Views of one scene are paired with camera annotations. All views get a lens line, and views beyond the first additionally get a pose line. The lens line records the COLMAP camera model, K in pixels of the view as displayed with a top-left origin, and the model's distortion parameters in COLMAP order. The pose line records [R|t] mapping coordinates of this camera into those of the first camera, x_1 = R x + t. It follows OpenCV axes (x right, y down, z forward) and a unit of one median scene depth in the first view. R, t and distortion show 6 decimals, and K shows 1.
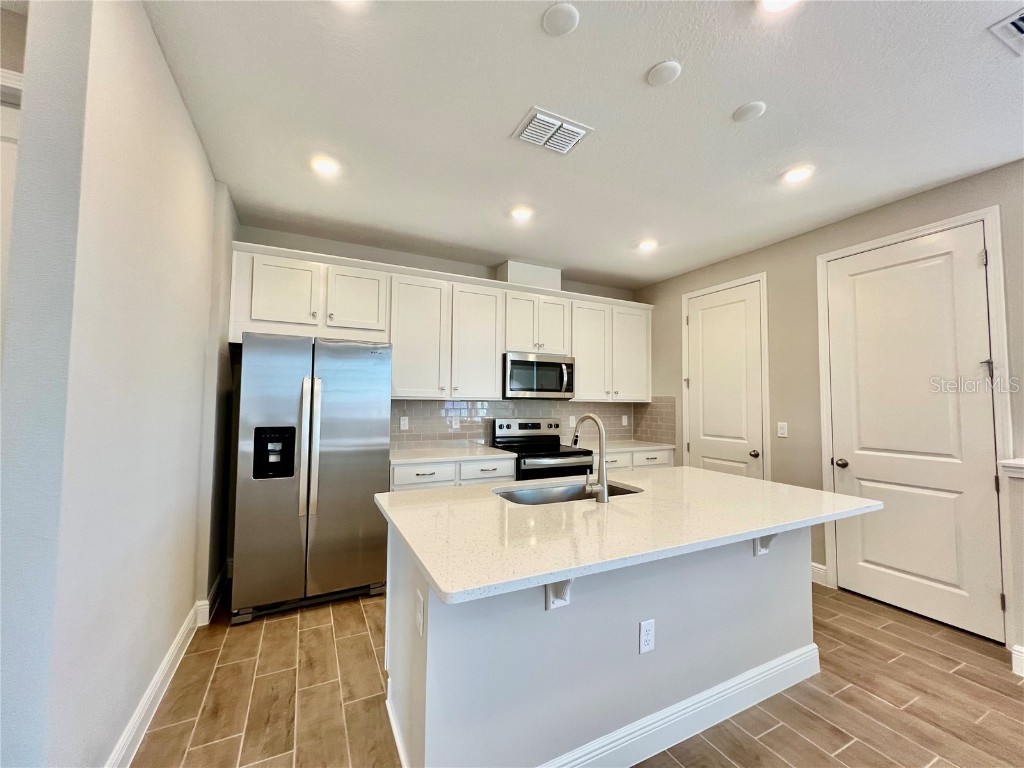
lens RADIAL K [[409.8, 0, 511.0], [0, 409.8, 383.6], [0, 0, 1]] dist [-0.001039, 0.000317]
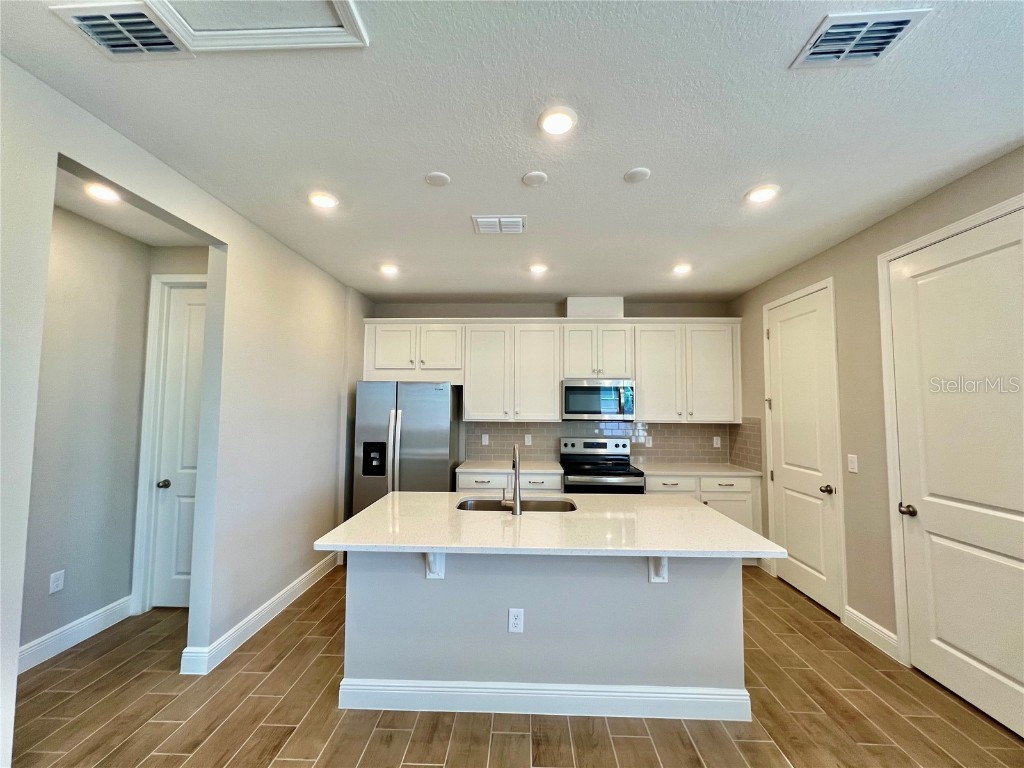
lens RADIAL K [[409.8, 0, 511.0], [0, 409.8, 383.6], [0, 0, 1]] dist [-0.001039, 0.000317]
pose [[0.878704, -0.031845, -0.476303, 0.444994], [0.024162, 0.999460, -0.022247, -0.048451], [0.476754, 0.008041, 0.879000, -0.071334]]
